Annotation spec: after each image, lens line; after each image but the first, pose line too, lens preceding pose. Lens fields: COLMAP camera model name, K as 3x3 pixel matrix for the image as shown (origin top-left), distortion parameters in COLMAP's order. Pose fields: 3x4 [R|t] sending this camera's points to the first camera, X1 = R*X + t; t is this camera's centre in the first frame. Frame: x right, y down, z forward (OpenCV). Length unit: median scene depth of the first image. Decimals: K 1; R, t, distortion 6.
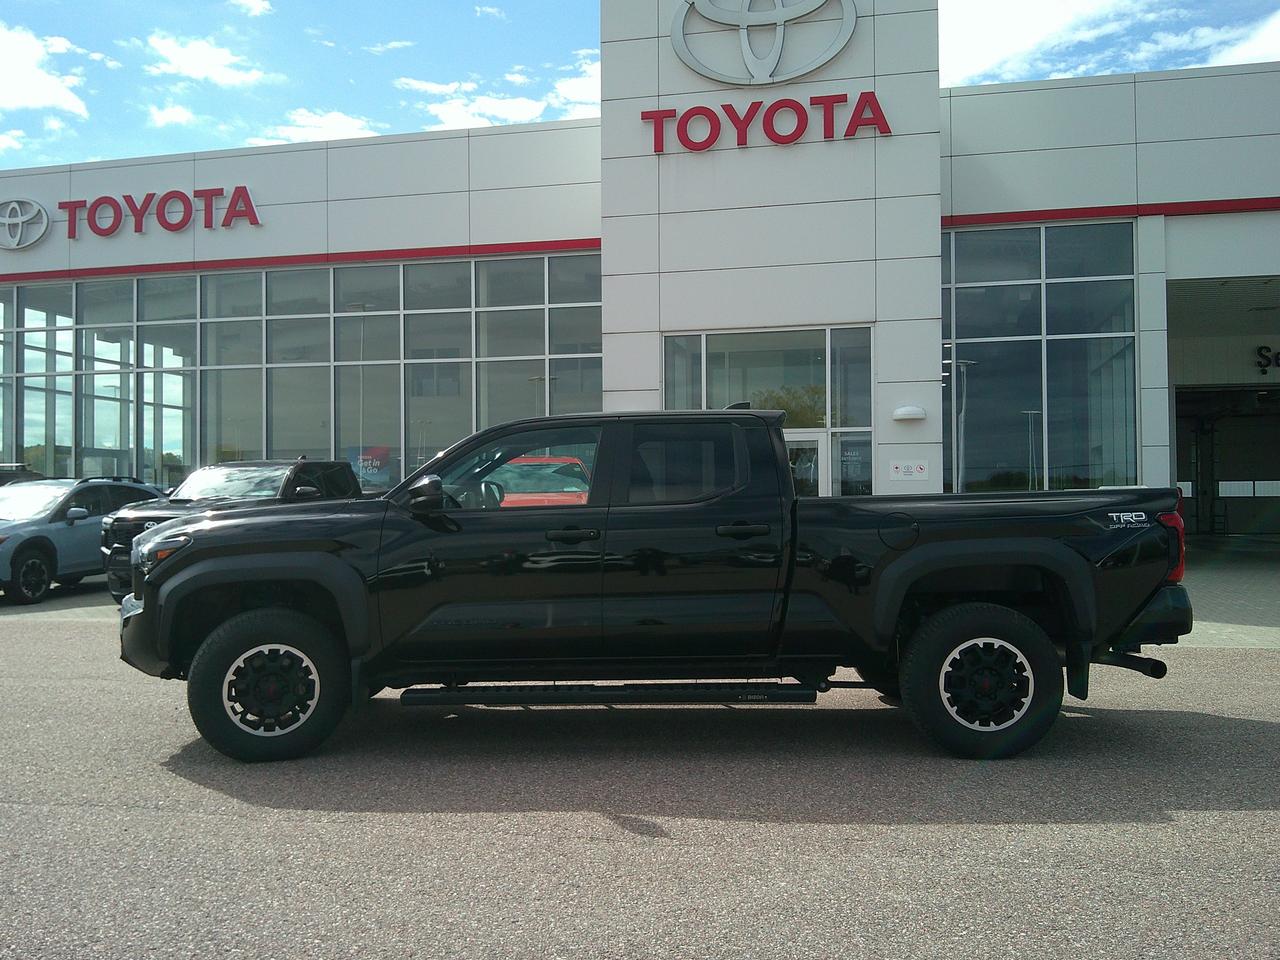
lens RADIAL K [[1048.8, 0, 640.0], [0, 1048.8, 480.0], [0, 0, 1]] dist [-0.001986, -0.002013]
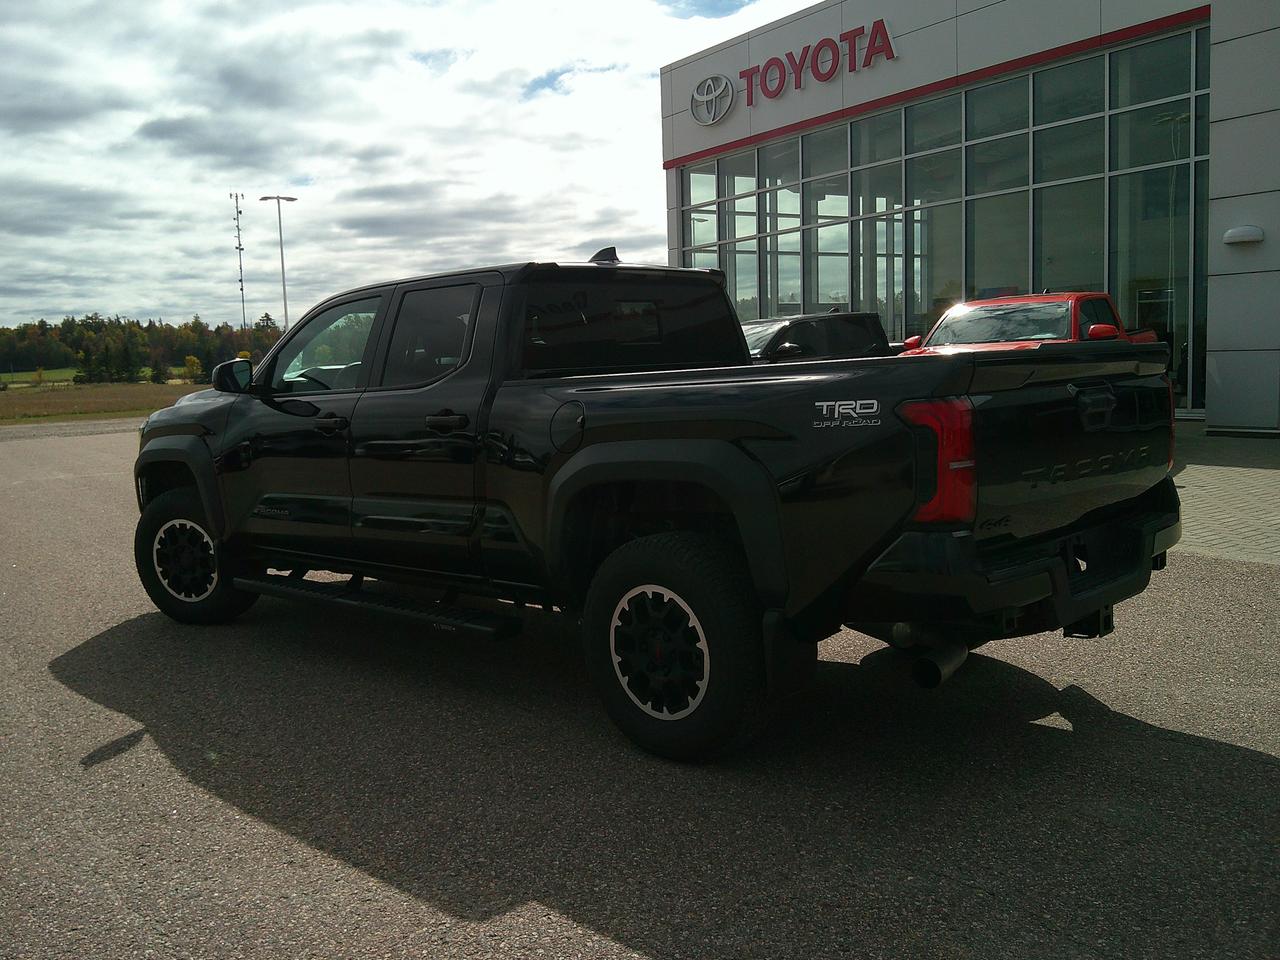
lens RADIAL K [[1070.5, 0, 640.0], [0, 1070.5, 480.0], [0, 0, 1]] dist [0.032907, -0.092408]
pose [[0.776211, 0.046761, -0.628737, 0.087117], [0.045673, 0.990455, 0.130049, -0.000881], [0.628817, -0.129662, 0.766666, 0.054441]]
